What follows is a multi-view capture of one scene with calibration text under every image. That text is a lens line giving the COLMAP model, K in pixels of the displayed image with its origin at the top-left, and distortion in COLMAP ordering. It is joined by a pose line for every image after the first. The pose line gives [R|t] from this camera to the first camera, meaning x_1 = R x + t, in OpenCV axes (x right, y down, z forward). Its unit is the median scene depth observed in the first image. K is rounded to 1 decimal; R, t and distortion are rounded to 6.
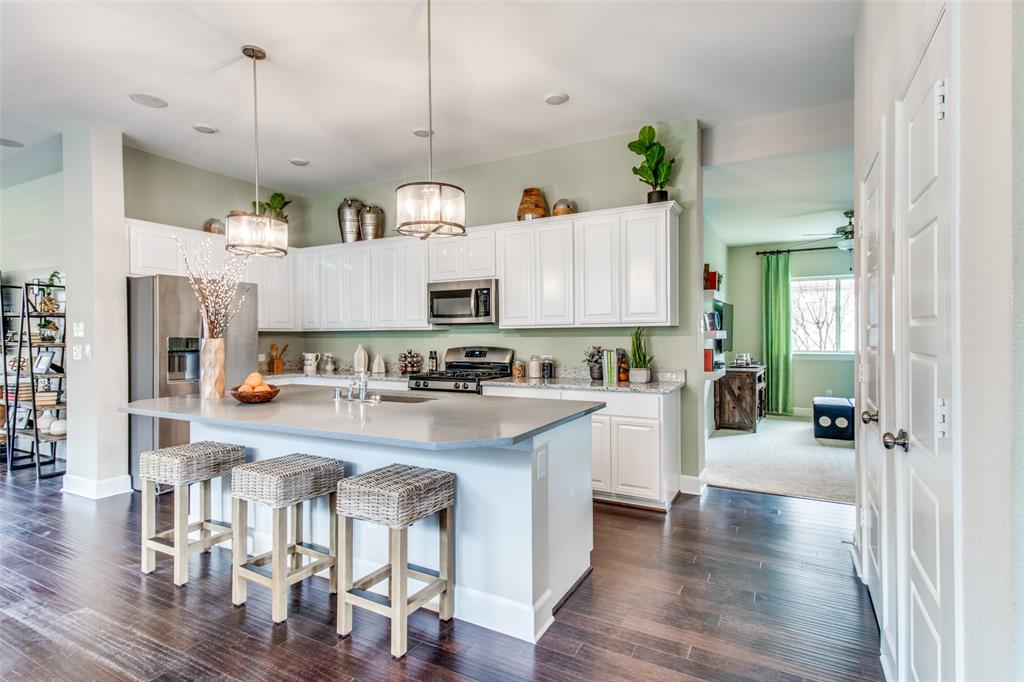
lens RADIAL K [[520.8, 0, 515.0], [0, 520.8, 336.9], [0, 0, 1]] dist [0.000196, 0.000041]
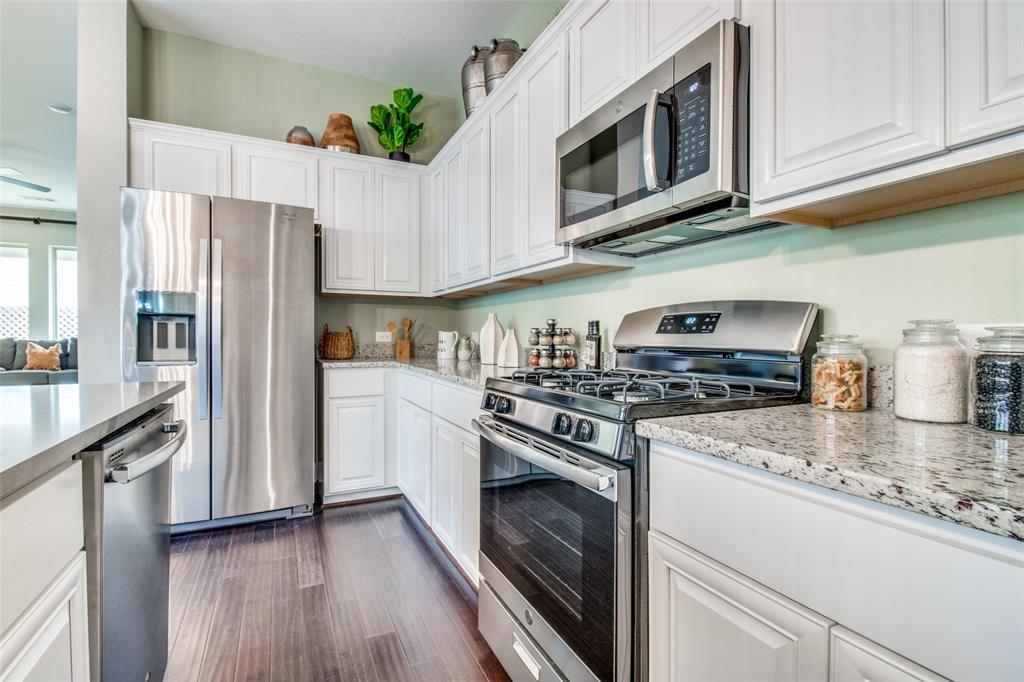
lens RADIAL K [[481.1, 0, 514.5], [0, 481.1, 336.8], [0, 0, 1]] dist [0.000690, 0.000106]
pose [[0.816093, 0.010137, -0.577831, 0.012061], [-0.008211, 0.999949, 0.005946, 0.040230], [0.577862, -0.000108, 0.816135, 0.691555]]
